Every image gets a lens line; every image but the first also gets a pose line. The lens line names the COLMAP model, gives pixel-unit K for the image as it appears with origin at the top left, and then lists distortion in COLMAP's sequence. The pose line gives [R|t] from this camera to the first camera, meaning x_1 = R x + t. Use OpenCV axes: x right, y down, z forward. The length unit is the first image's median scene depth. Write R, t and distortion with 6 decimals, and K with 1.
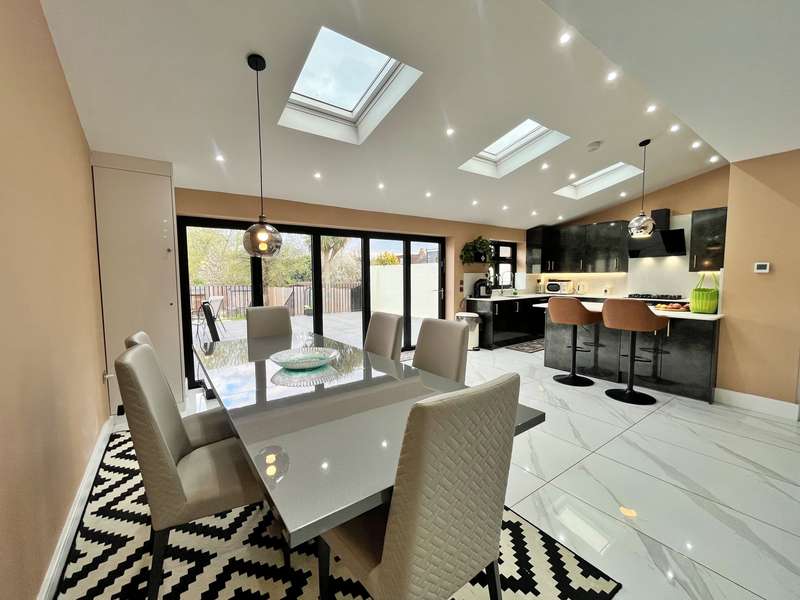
lens RADIAL K [[328.0, 0, 402.8], [0, 328.0, 299.0], [0, 0, 1]] dist [-0.003120, -0.000562]
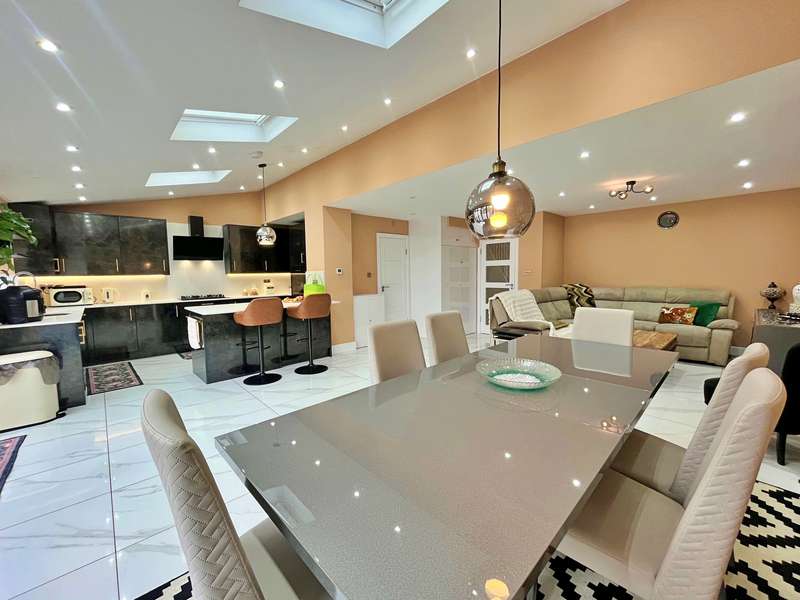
lens RADIAL K [[328.0, 0, 402.8], [0, 328.0, 299.0], [0, 0, 1]] dist [-0.003120, -0.000562]
pose [[-0.113735, -0.071443, 0.990939, -0.380335], [0.084826, 0.993071, 0.081333, -0.033625], [-0.989883, 0.093308, -0.106886, 0.473149]]
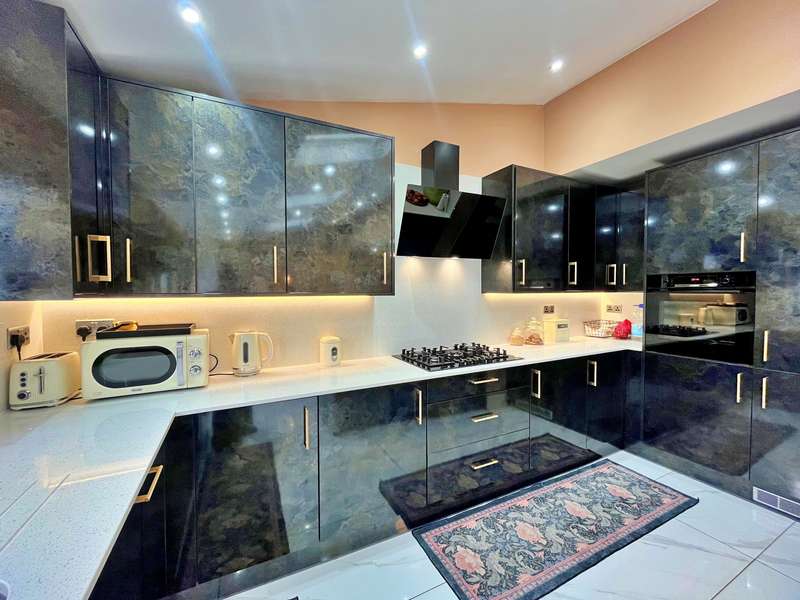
lens RADIAL K [[328.0, 0, 402.8], [0, 328.0, 299.0], [0, 0, 1]] dist [-0.003120, -0.000562]
pose [[0.160405, -0.019965, 0.986849, 0.360833], [0.072019, 0.997367, 0.008472, -0.084829], [-0.984420, 0.069713, 0.161420, 1.006373]]
